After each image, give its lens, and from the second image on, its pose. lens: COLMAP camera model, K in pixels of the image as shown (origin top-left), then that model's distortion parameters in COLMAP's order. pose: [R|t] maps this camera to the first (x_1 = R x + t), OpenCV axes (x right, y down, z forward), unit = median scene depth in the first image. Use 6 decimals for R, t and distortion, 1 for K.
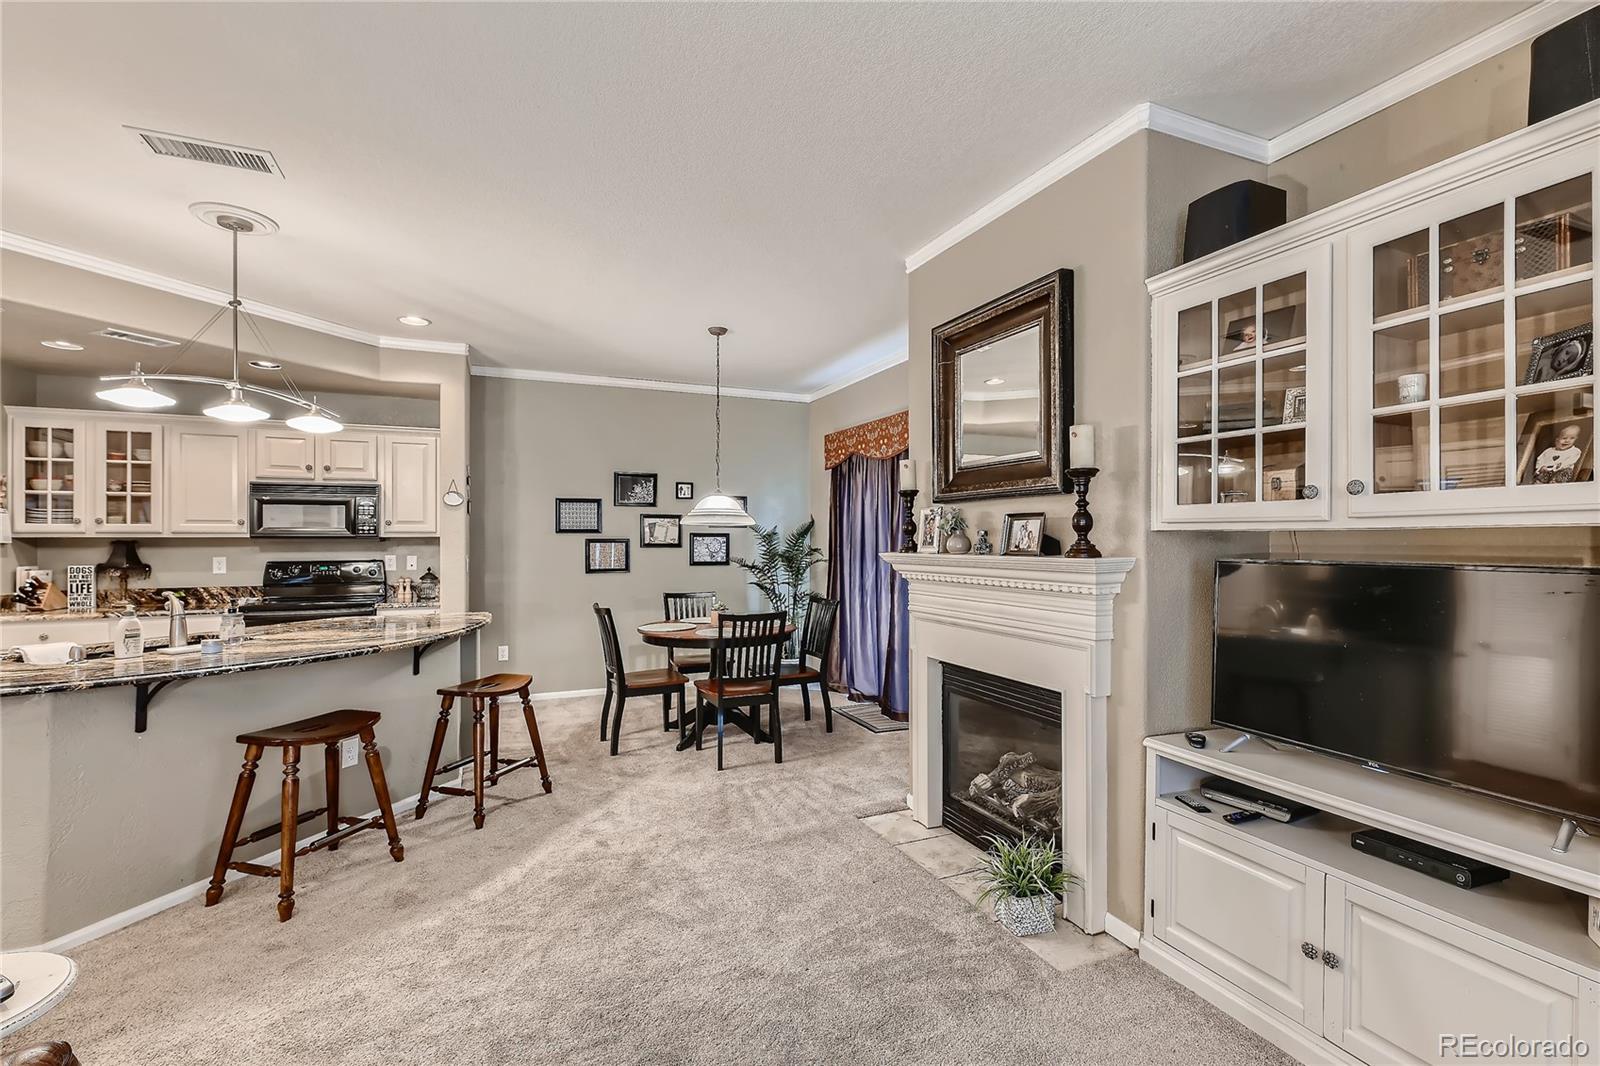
lens RADIAL K [[718.0, 0, 805.1], [0, 718.0, 535.7], [0, 0, 1]] dist [0.004387, -0.001953]
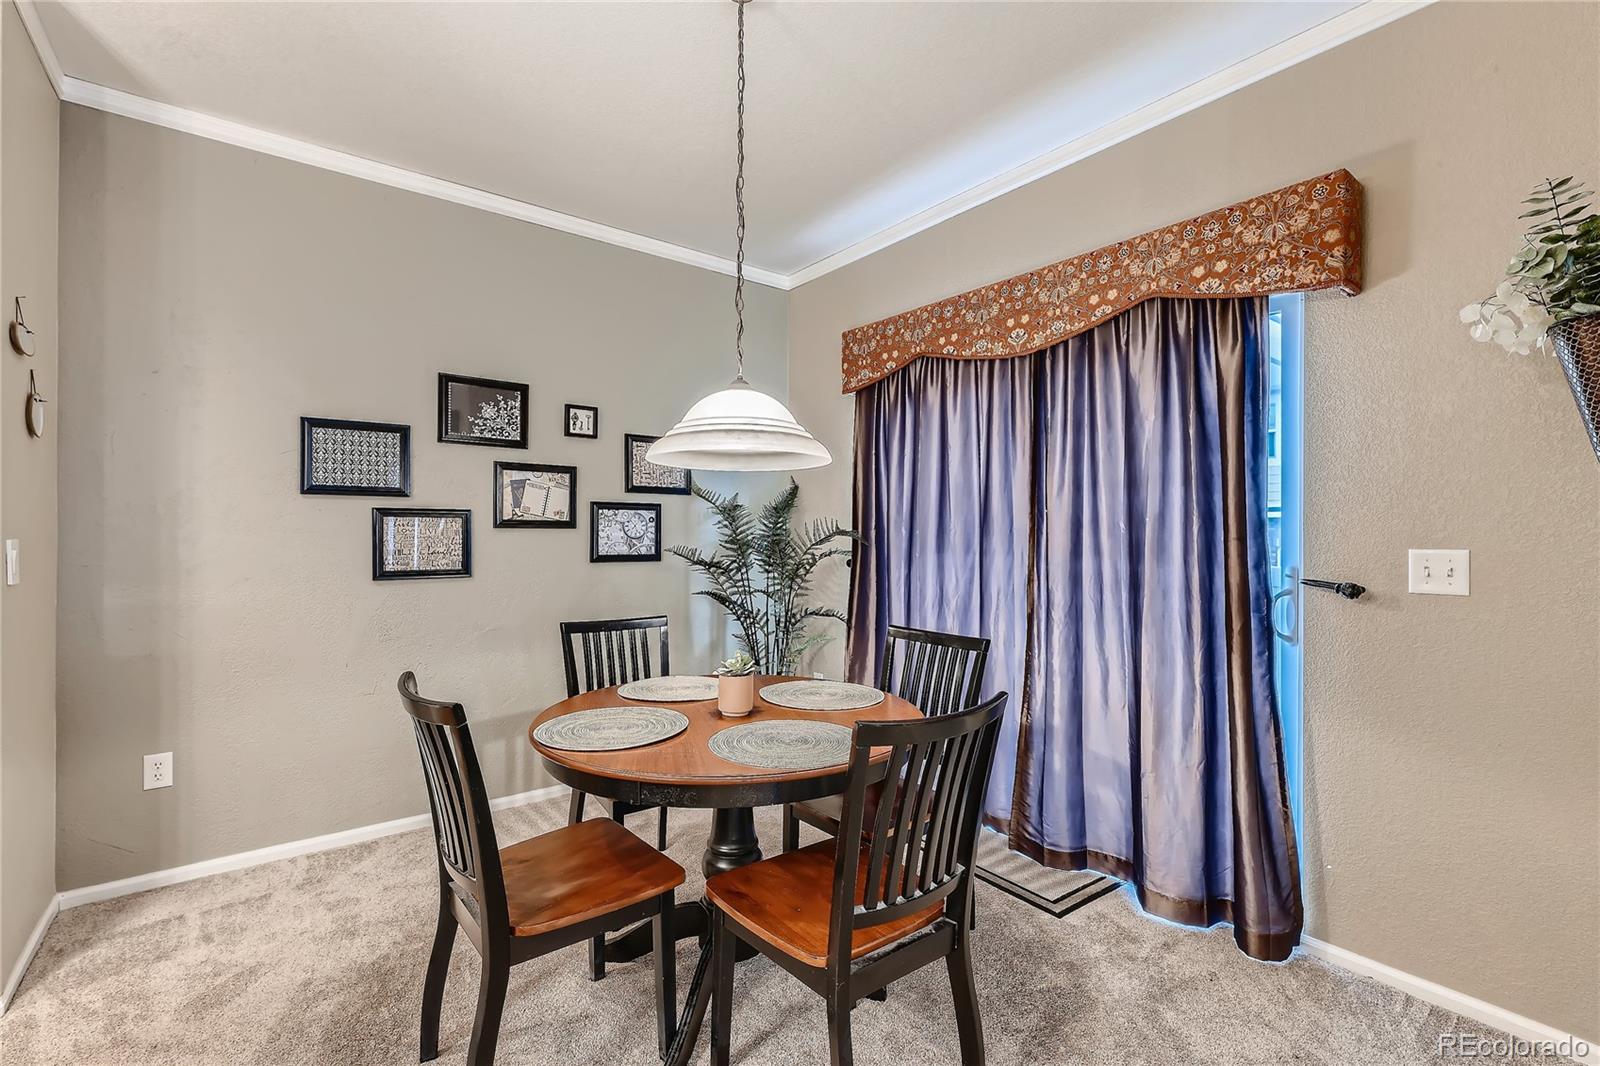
lens RADIAL K [[718.0, 0, 802.2], [0, 718.0, 532.1], [0, 0, 1]] dist [0.004387, -0.001953]
pose [[0.970171, 0.005027, 0.242368, -0.182572], [-0.006395, 0.999968, 0.004857, 0.020596], [-0.242336, -0.006262, 0.970172, 0.588861]]
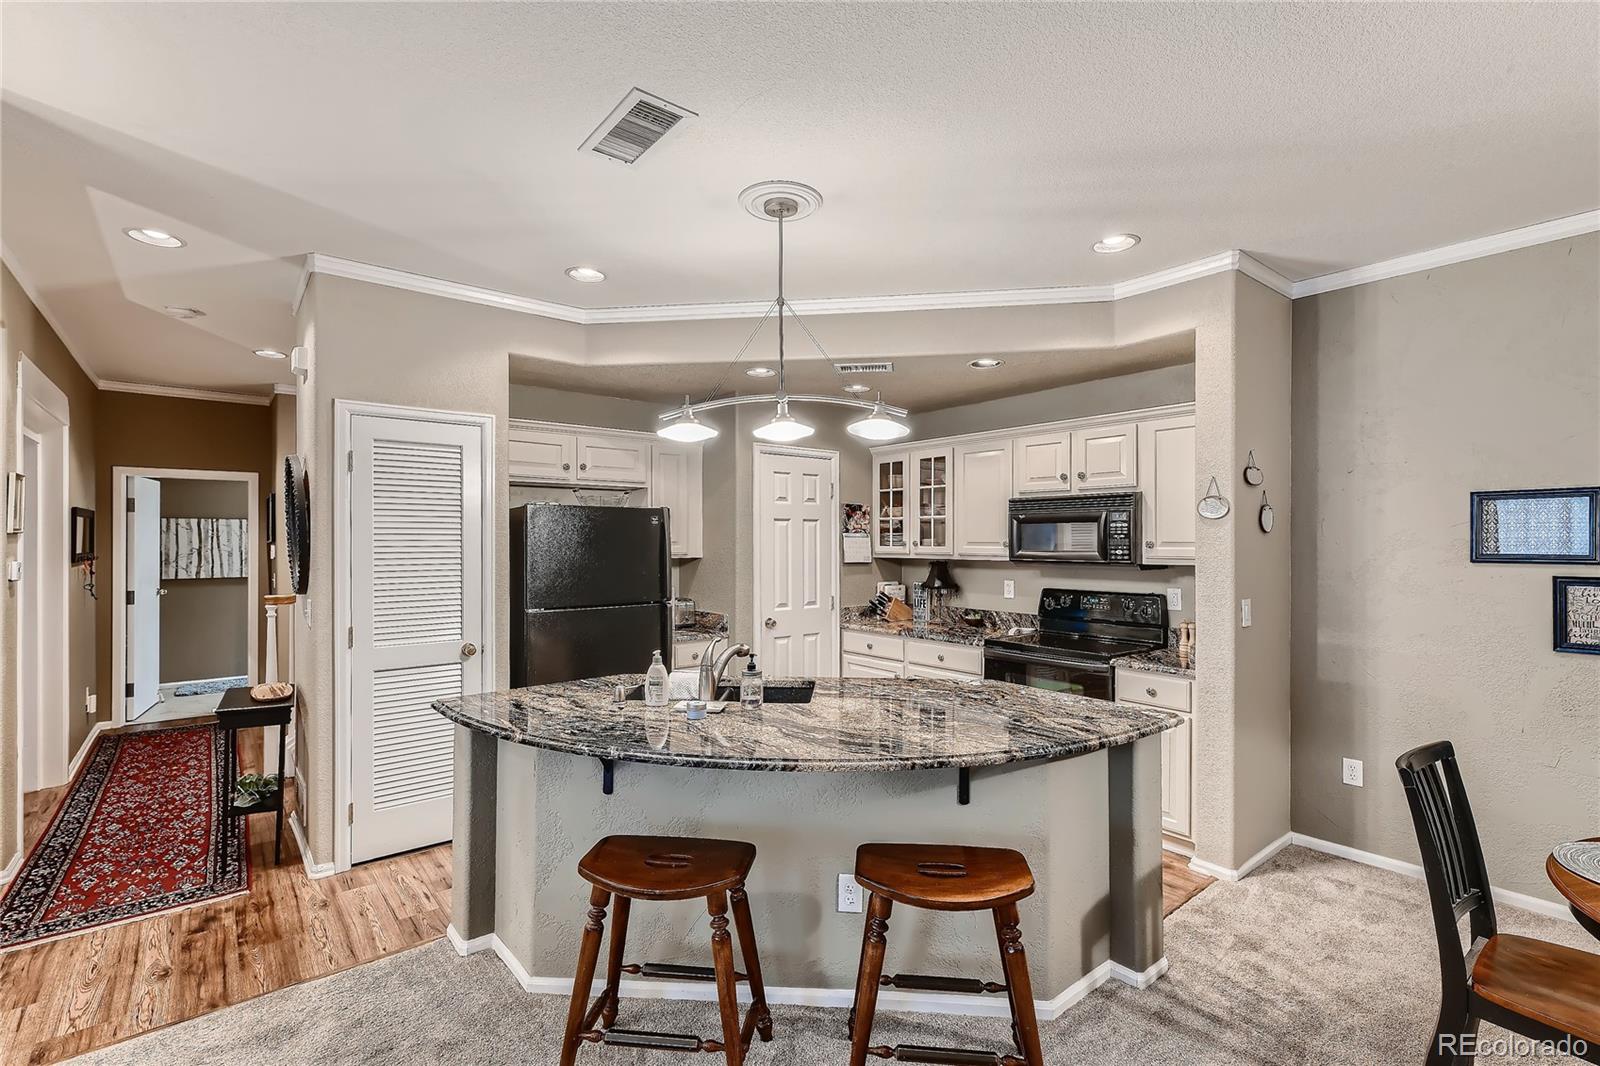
lens RADIAL K [[718.0, 0, 797.0], [0, 718.0, 543.2], [0, 0, 1]] dist [0.004387, -0.001953]
pose [[0.259137, 0.006990, -0.965815, 0.018904], [0.006220, 0.999941, 0.008906, -0.029997], [0.965821, -0.008315, 0.259078, 0.514290]]
